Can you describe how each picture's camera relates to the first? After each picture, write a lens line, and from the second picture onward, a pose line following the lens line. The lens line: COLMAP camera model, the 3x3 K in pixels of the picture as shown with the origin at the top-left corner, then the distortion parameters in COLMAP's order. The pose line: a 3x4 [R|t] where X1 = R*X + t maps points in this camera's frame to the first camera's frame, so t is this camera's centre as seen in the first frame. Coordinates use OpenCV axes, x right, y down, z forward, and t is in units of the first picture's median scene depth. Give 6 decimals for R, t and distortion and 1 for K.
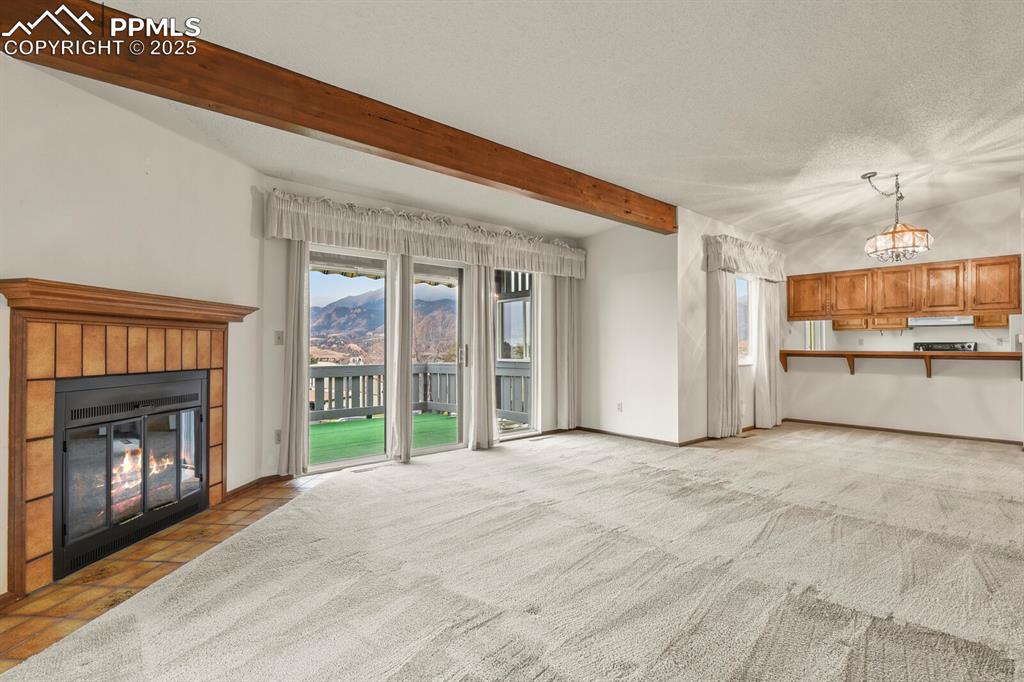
lens RADIAL K [[491.2, 0, 518.1], [0, 491.2, 337.5], [0, 0, 1]] dist [-0.003353, -0.003953]
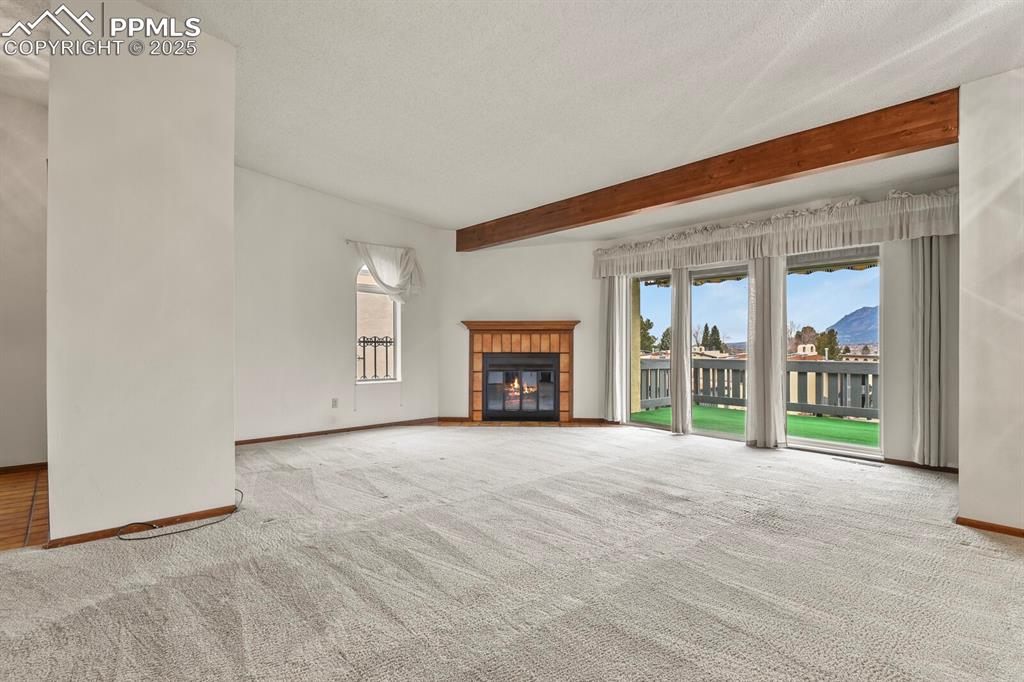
lens RADIAL K [[491.2, 0, 516.3], [0, 491.2, 339.6], [0, 0, 1]] dist [-0.003353, -0.003953]
pose [[0.014026, -0.005269, -0.999888, 1.429407], [0.017826, 0.999829, -0.005018, 0.016690], [0.999743, -0.017754, 0.014117, 0.817544]]
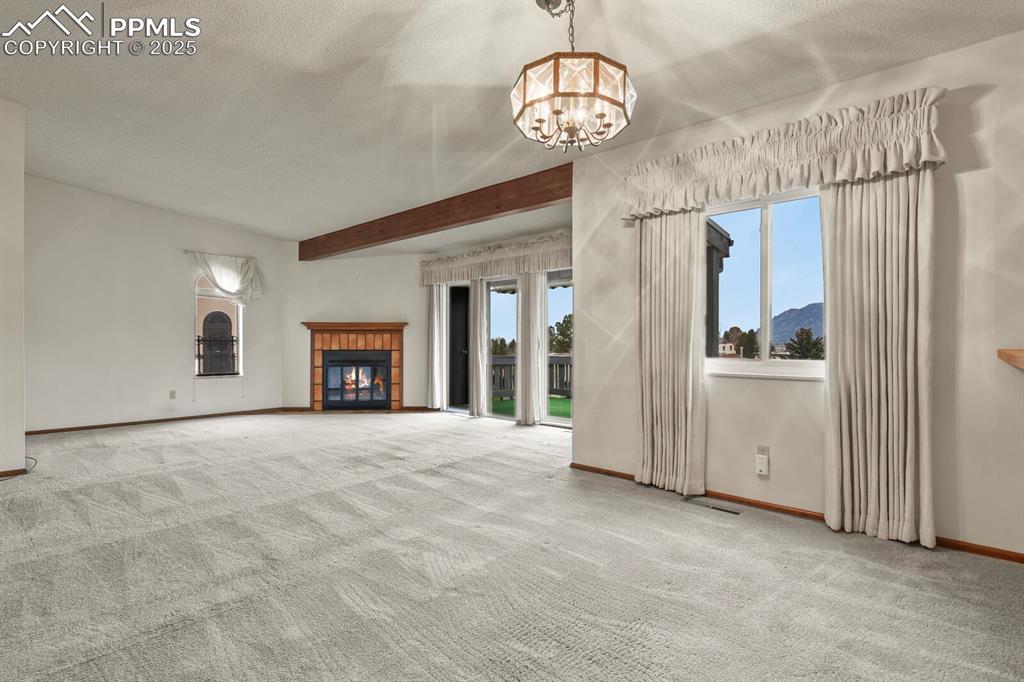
lens RADIAL K [[491.2, 0, 517.9], [0, 491.2, 343.2], [0, 0, 1]] dist [-0.003353, -0.003953]
pose [[0.123533, 0.003713, -0.992334, 1.811236], [0.016965, 0.999839, 0.005853, 0.027839], [0.992195, -0.017558, 0.123450, 1.348112]]
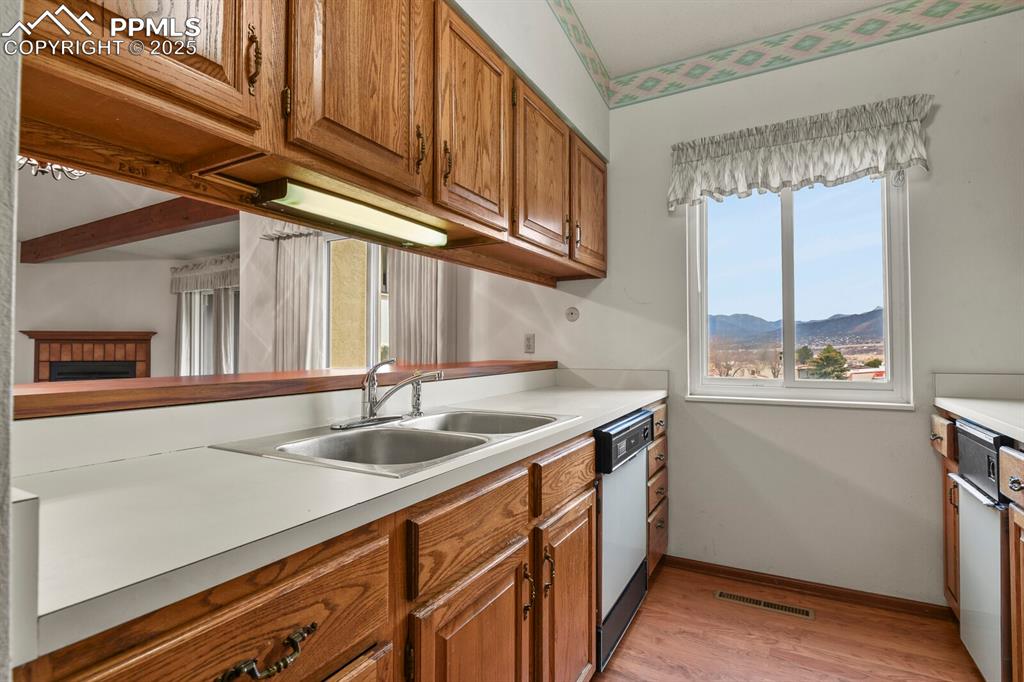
lens RADIAL K [[491.2, 0, 513.8], [0, 491.2, 343.8], [0, 0, 1]] dist [-0.003353, -0.003953]
pose [[0.337179, -0.011002, -0.941376, 2.059172], [0.017115, 0.999838, -0.005555, 0.028663], [0.941285, -0.014239, 0.337312, 1.907159]]
